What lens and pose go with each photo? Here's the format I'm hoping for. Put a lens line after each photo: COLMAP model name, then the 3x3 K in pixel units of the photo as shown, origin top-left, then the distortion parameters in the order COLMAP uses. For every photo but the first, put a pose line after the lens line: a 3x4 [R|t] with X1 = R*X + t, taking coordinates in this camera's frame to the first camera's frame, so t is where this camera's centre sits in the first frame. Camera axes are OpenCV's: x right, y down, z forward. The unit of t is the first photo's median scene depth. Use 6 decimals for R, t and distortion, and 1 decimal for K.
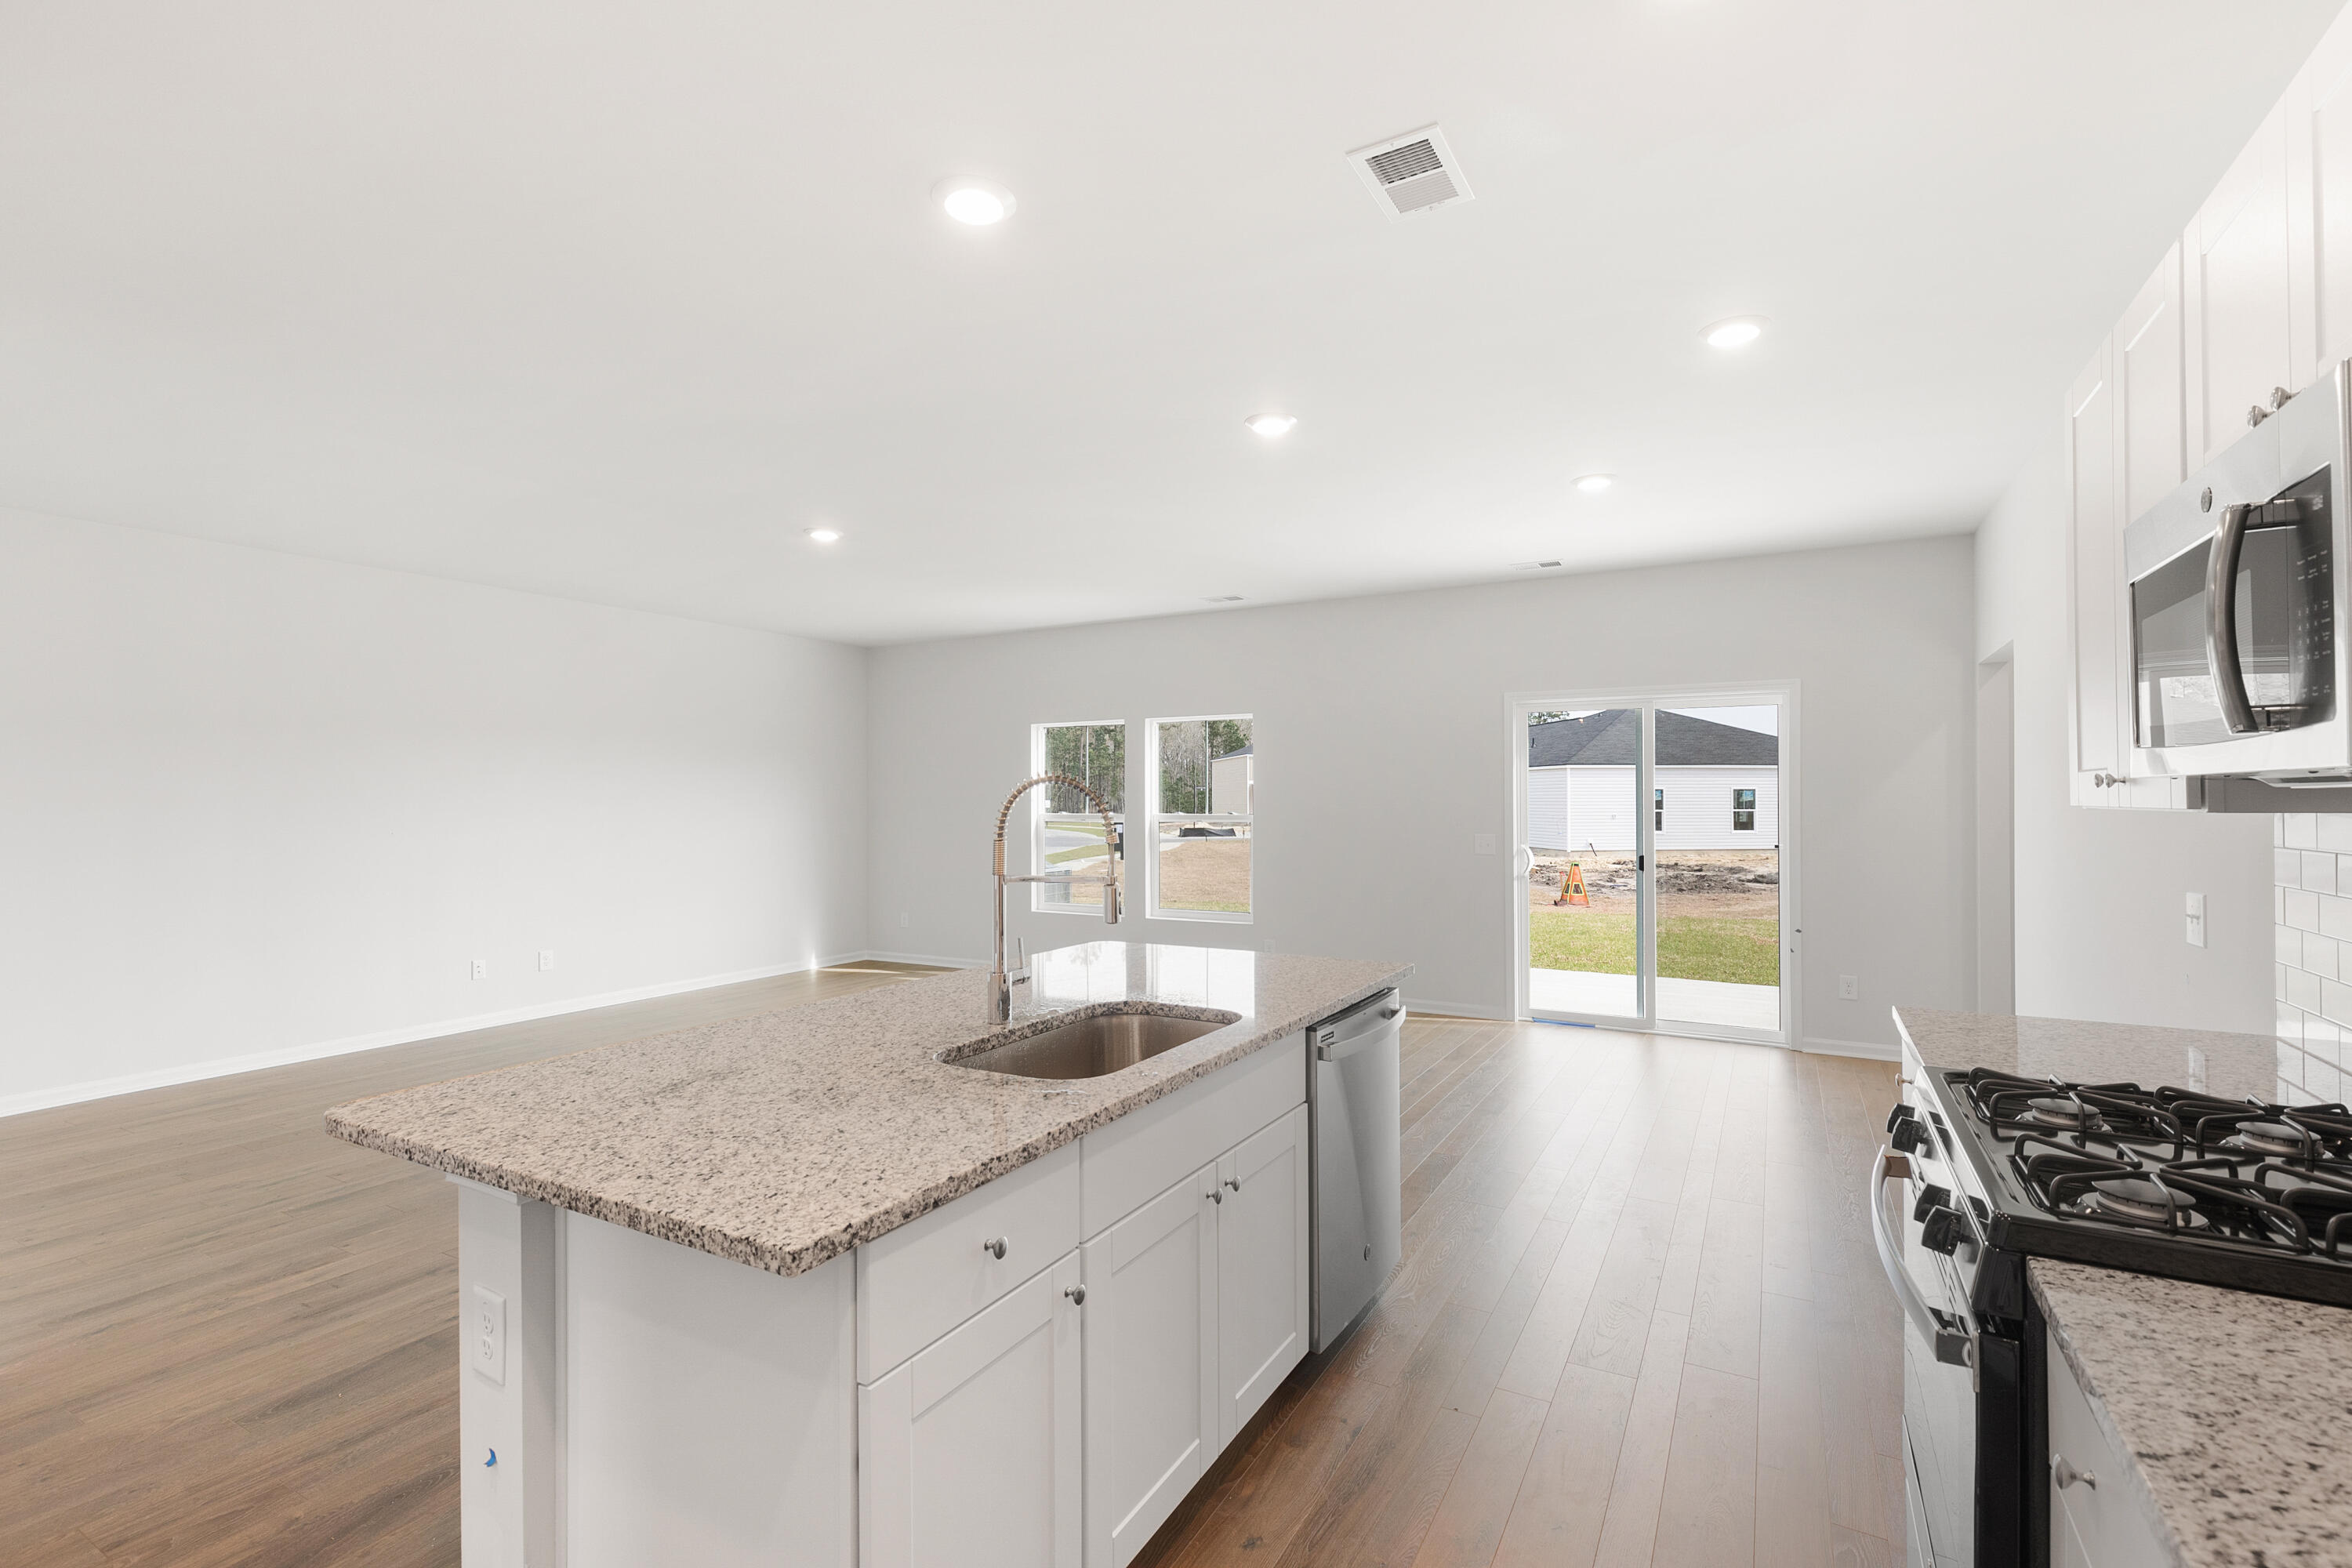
lens RADIAL K [[1072.8, 0, 1176.7], [0, 1072.8, 790.6], [0, 0, 1]] dist [-0.002619, -0.000127]
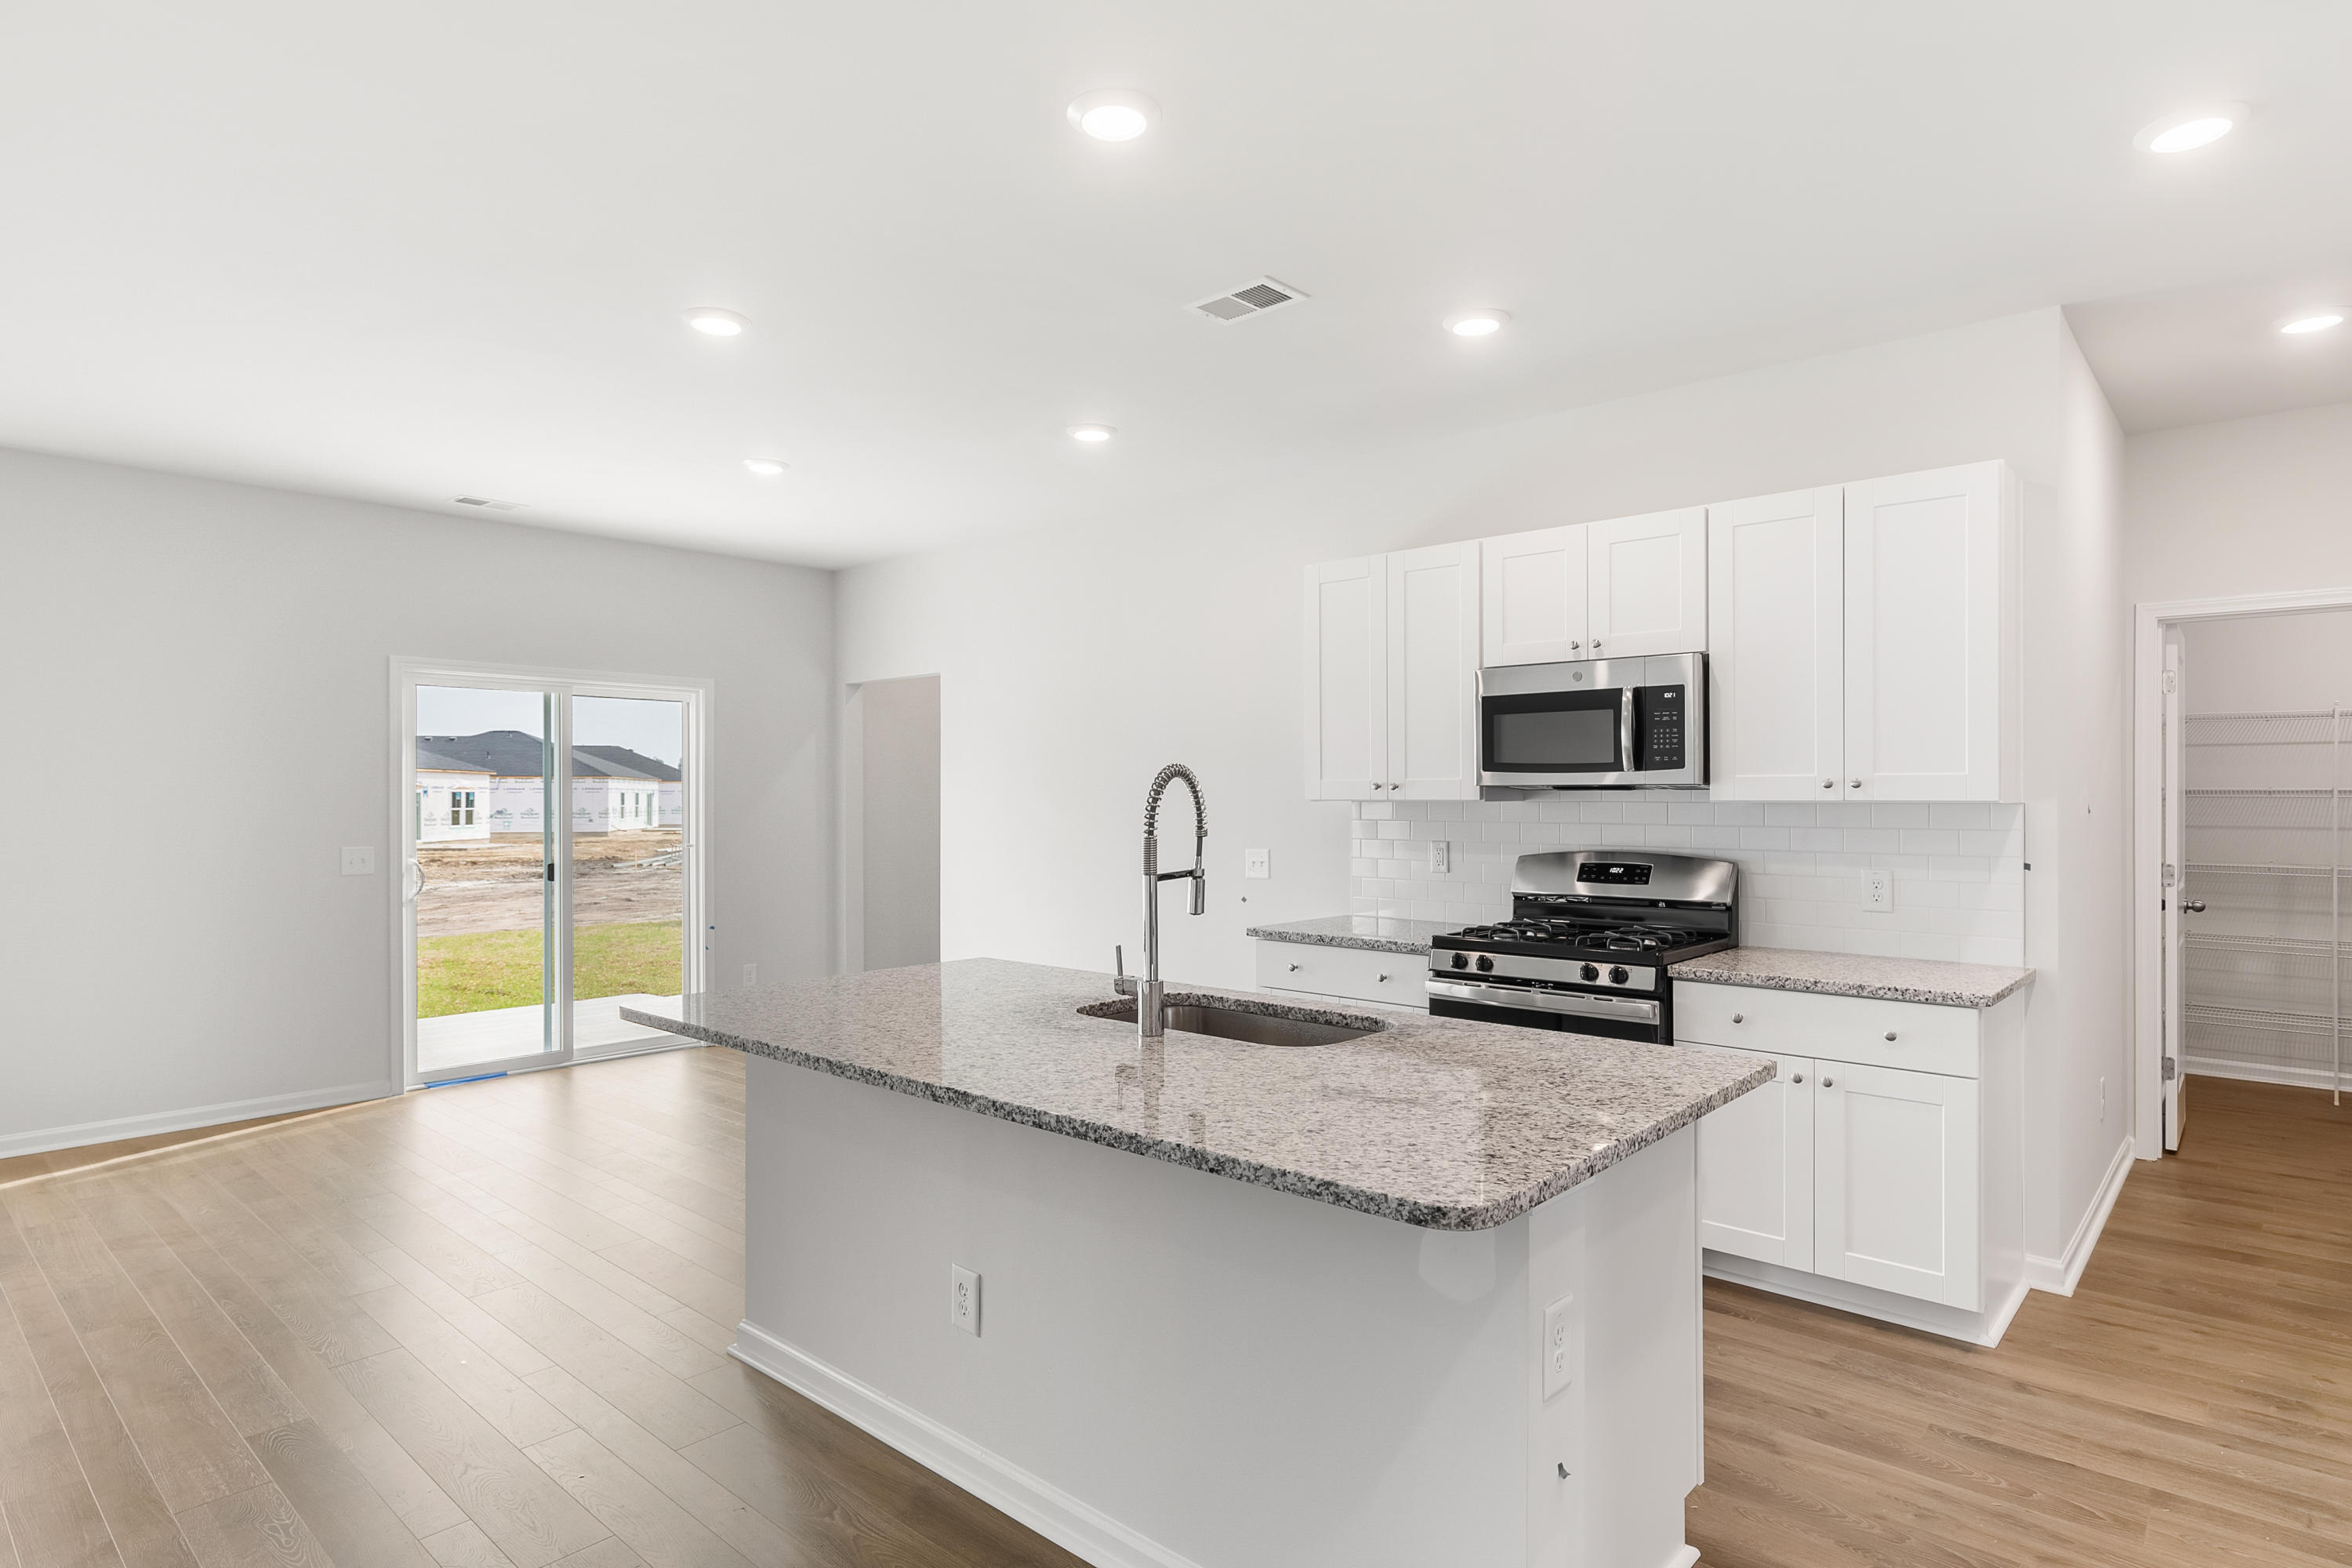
lens RADIAL K [[1306.9, 0, 1175.6], [0, 1306.9, 783.6], [0, 0, 1]] dist [0.023160, 0.000142]
pose [[0.212795, 0.006221, 0.977077, -0.491891], [-0.003024, 0.999979, -0.005708, 0.001284], [-0.977092, -0.001740, 0.212809, 0.283452]]
